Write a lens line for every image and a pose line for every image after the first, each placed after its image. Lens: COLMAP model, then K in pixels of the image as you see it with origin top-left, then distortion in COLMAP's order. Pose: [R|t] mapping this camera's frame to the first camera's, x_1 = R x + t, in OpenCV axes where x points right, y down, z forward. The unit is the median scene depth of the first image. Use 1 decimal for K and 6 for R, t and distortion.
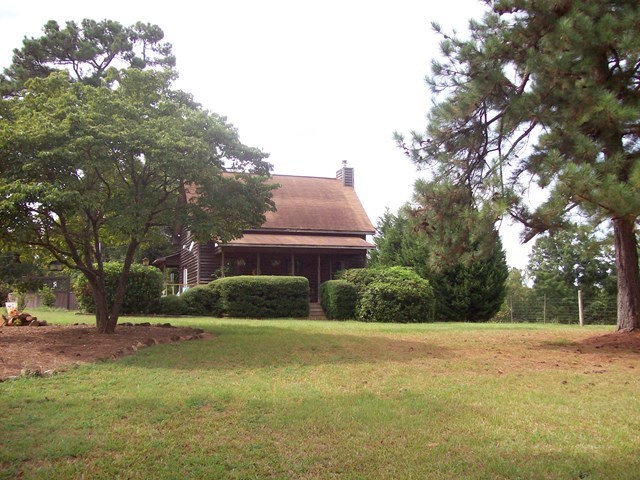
lens RADIAL K [[679.1, 0, 318.2], [0, 679.1, 240.0], [0, 0, 1]] dist [-0.150175, 0.000000]
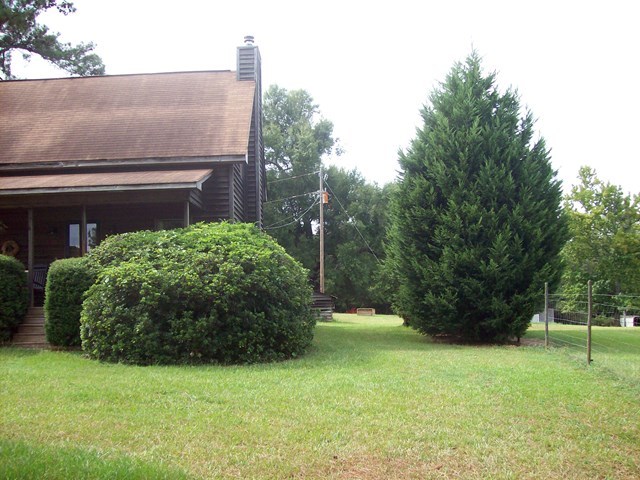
lens RADIAL K [[679.1, 0, 320.5], [0, 679.1, 241.2], [0, 0, 1]] dist [-0.150175, 0.000000]
pose [[0.938705, -0.039578, -0.342442, 0.329056], [0.053739, 0.998043, 0.031960, 0.040277], [0.340507, -0.048404, 0.938995, 0.618845]]
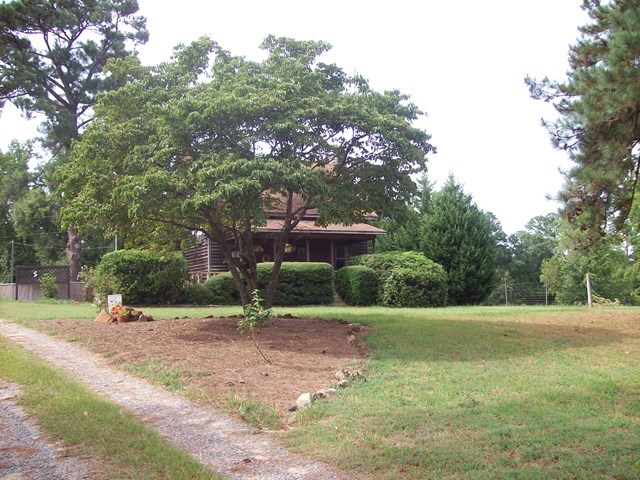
lens RADIAL K [[679.1, 0, 318.3], [0, 679.1, 239.6], [0, 0, 1]] dist [-0.150175, 0.000000]
pose [[0.983886, -0.003213, 0.178770, -0.197978], [-0.000422, 0.999794, 0.020292, 0.000940], [-0.178799, -0.020041, 0.983682, 0.038566]]
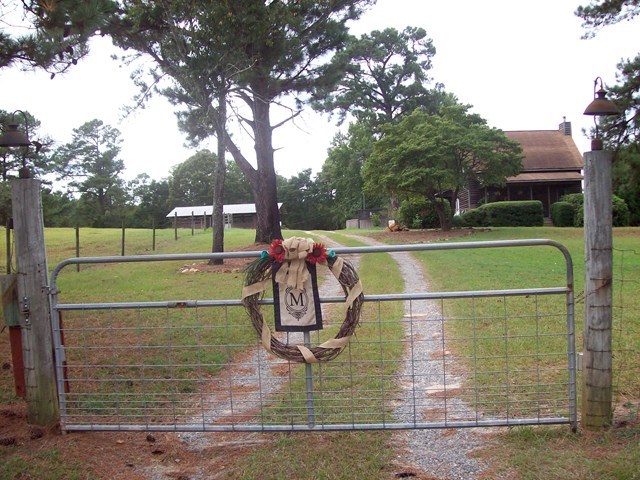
lens RADIAL K [[679.1, 0, 323.0], [0, 679.1, 236.3], [0, 0, 1]] dist [-0.150175, 0.000000]
pose [[0.944732, -0.032302, -0.326248, 0.007719], [0.064753, 0.993916, 0.089100, -0.031118], [0.321384, -0.105301, 0.941076, -0.576673]]
